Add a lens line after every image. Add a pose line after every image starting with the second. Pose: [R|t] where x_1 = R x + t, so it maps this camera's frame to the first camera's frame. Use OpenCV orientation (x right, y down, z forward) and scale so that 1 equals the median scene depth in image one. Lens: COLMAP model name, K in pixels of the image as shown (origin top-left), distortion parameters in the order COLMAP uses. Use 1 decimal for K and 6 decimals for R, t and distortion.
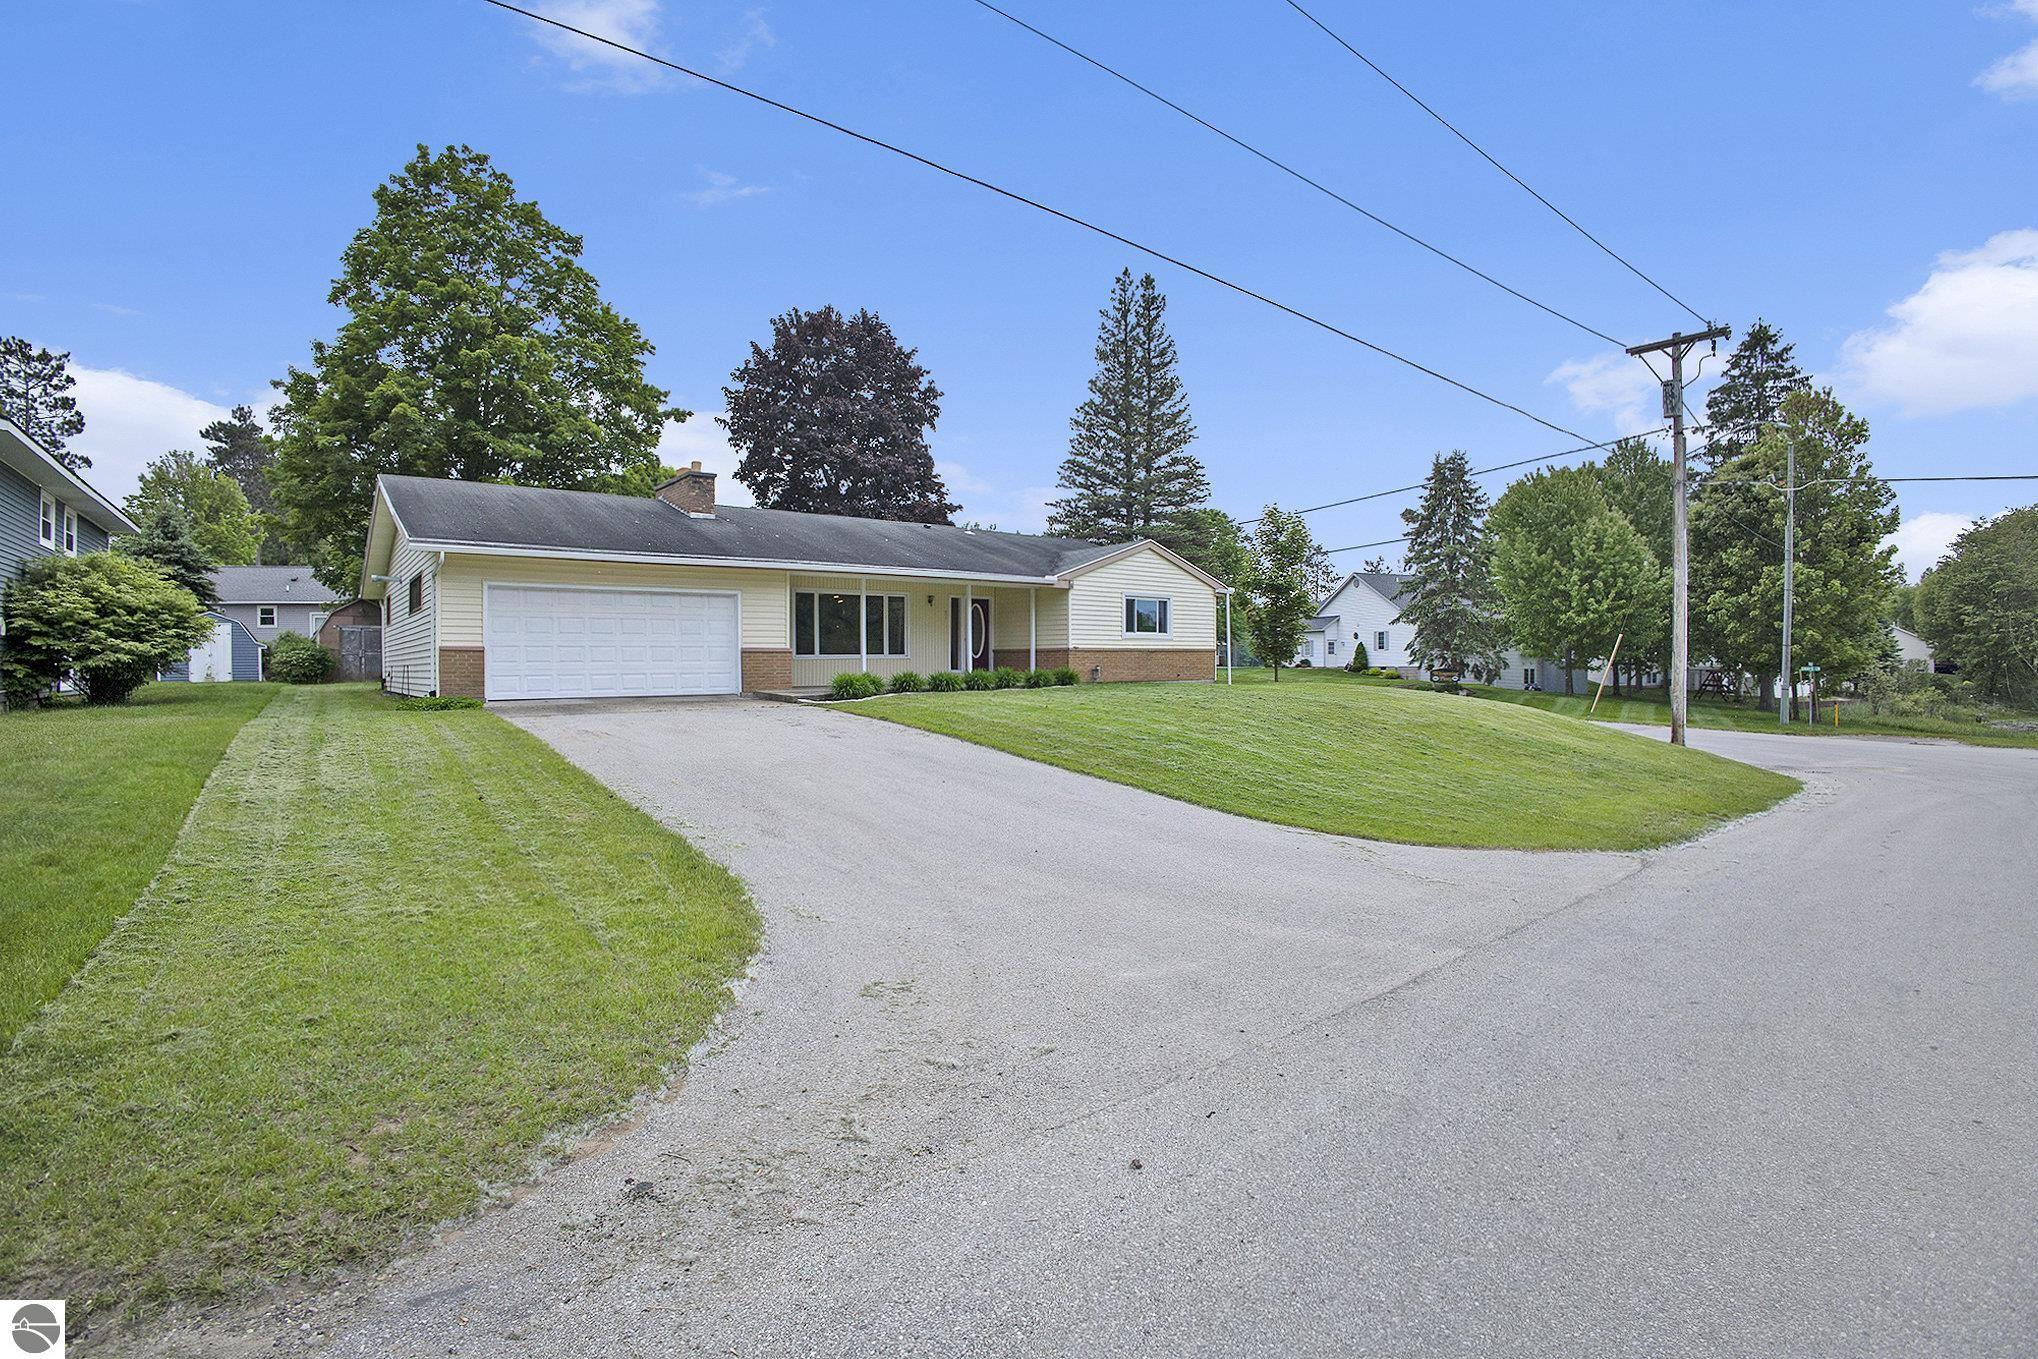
lens RADIAL K [[928.4, 0, 1011.4], [0, 928.4, 666.6], [0, 0, 1]] dist [-0.126090, 0.028643]
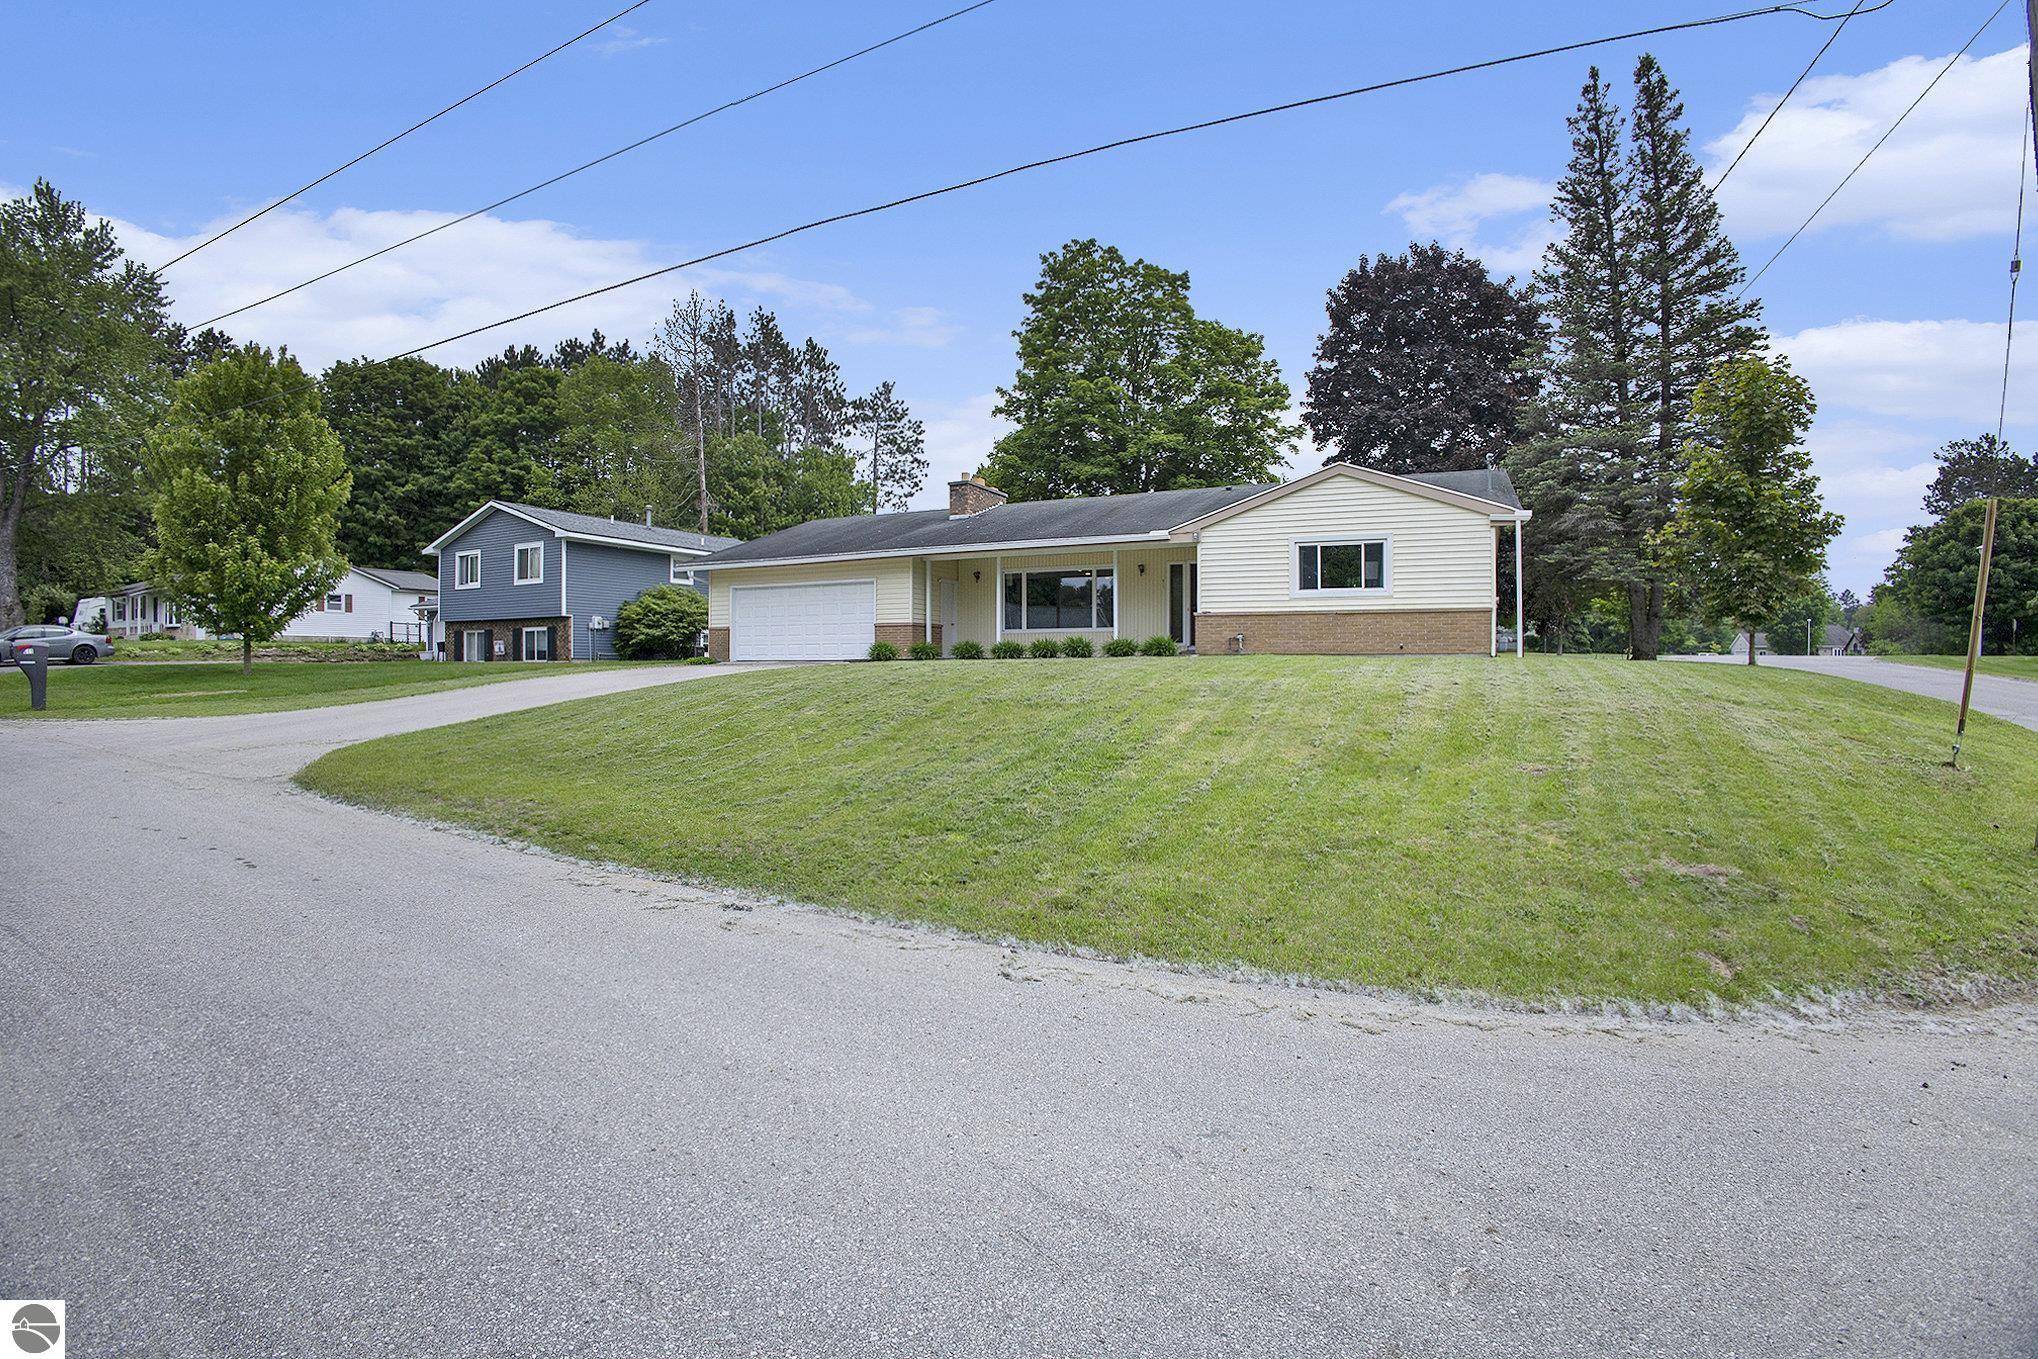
lens RADIAL K [[914.7, 0, 1043.4], [0, 914.7, 675.0], [0, 0, 1]] dist [-0.118837, 0.027122]
pose [[0.458239, 0.016739, -0.888672, 0.558450], [-0.002733, 0.999844, 0.017424, 0.017398], [0.888825, -0.005556, 0.458213, 0.365791]]
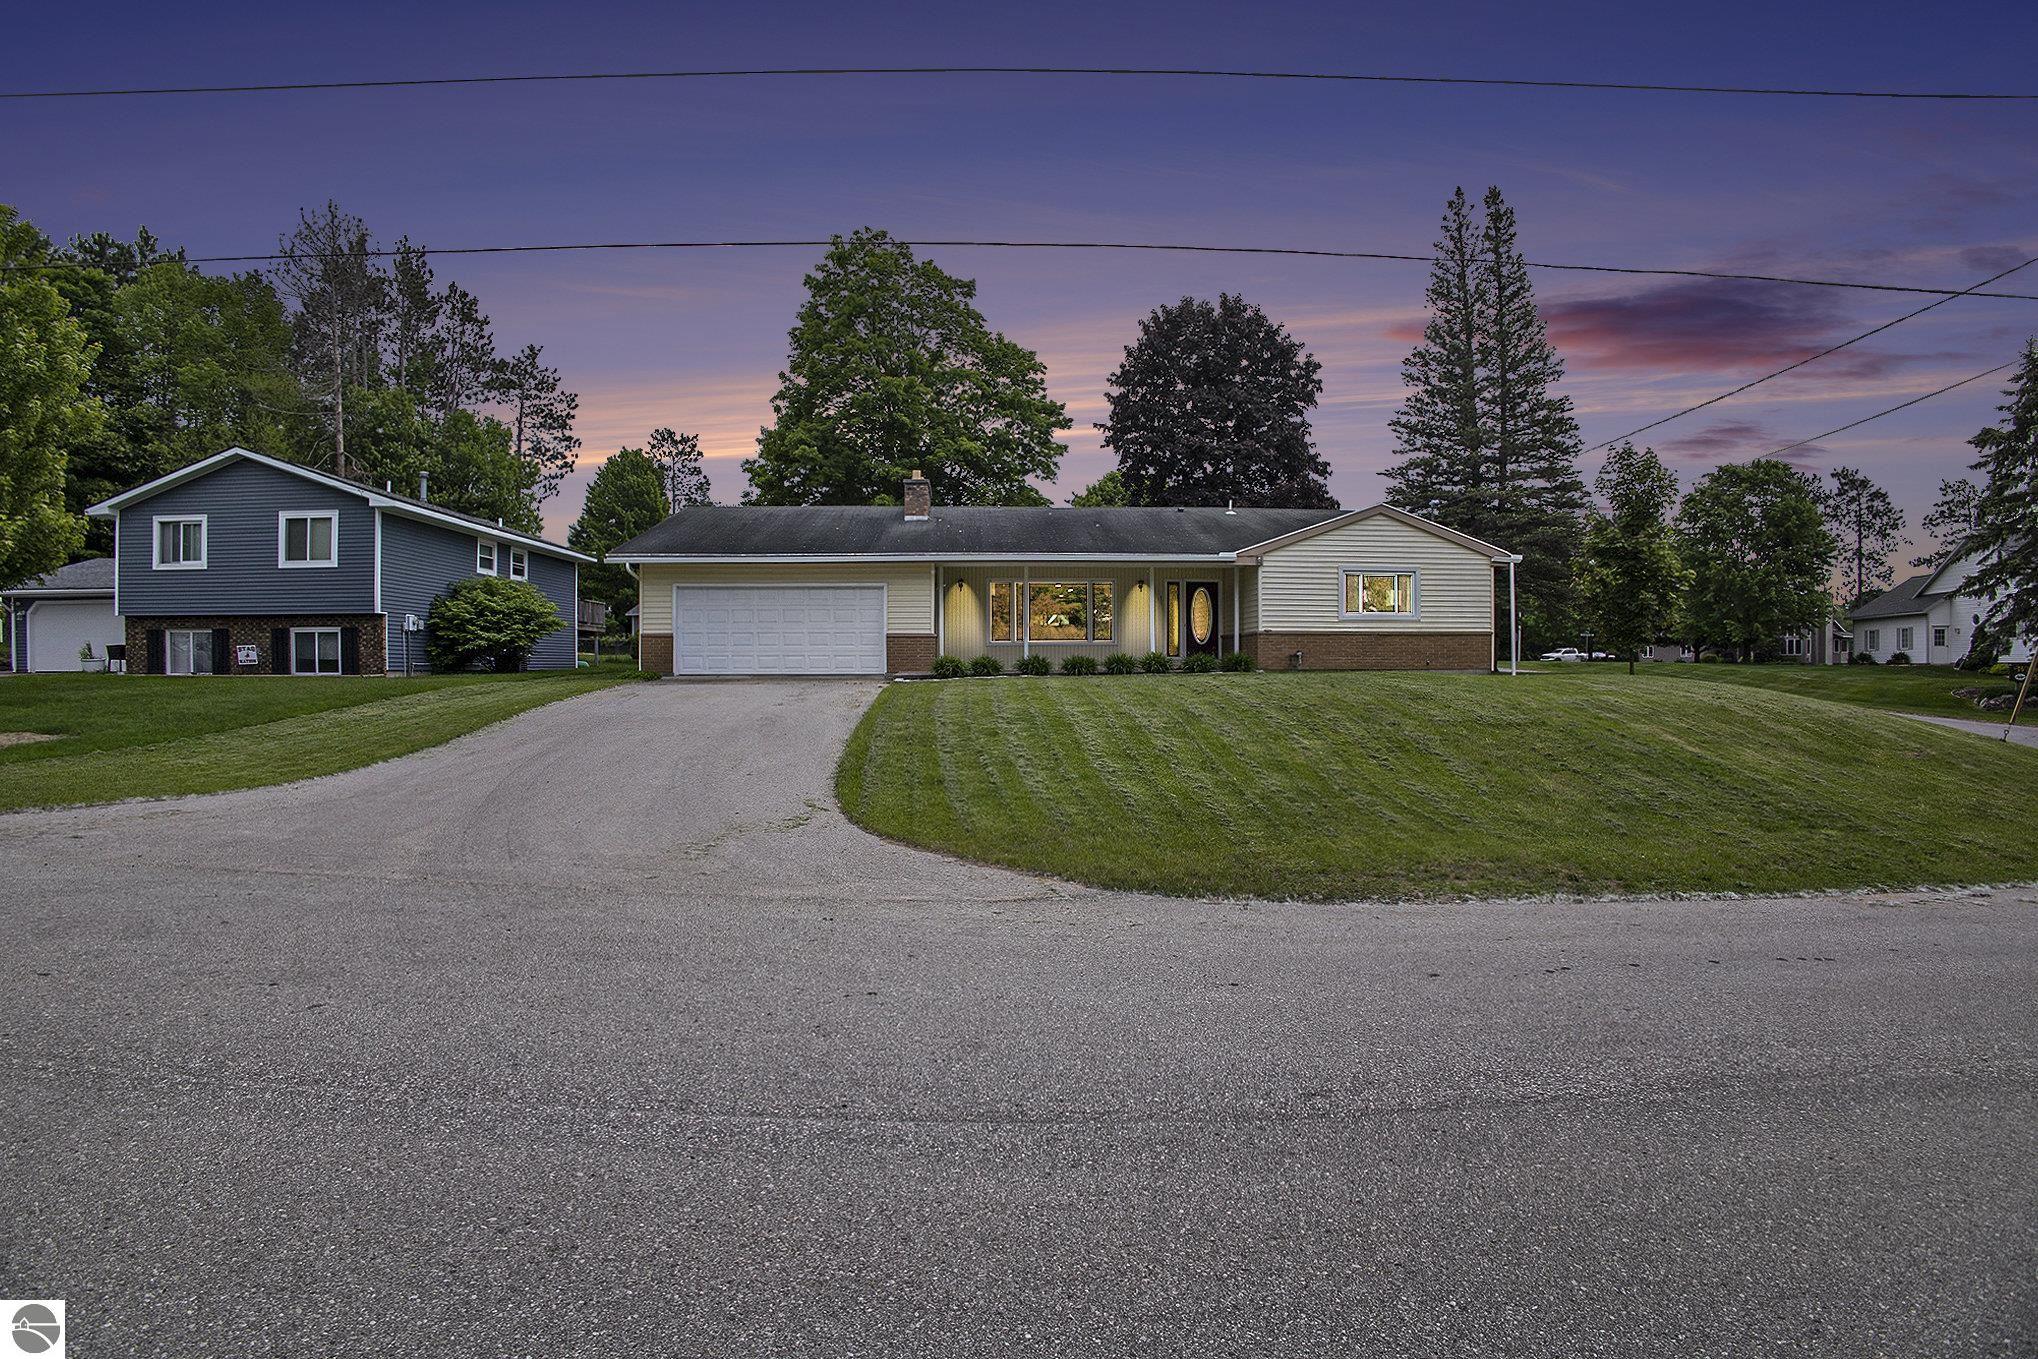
lens RADIAL K [[928.4, 0, 1011.4], [0, 928.4, 666.6], [0, 0, 1]] dist [-0.126090, 0.028643]
pose [[0.802143, 0.005775, -0.597104, 0.307120], [-0.005587, 0.999982, 0.002166, 0.010262], [0.597106, 0.001598, 0.802161, 0.104727]]
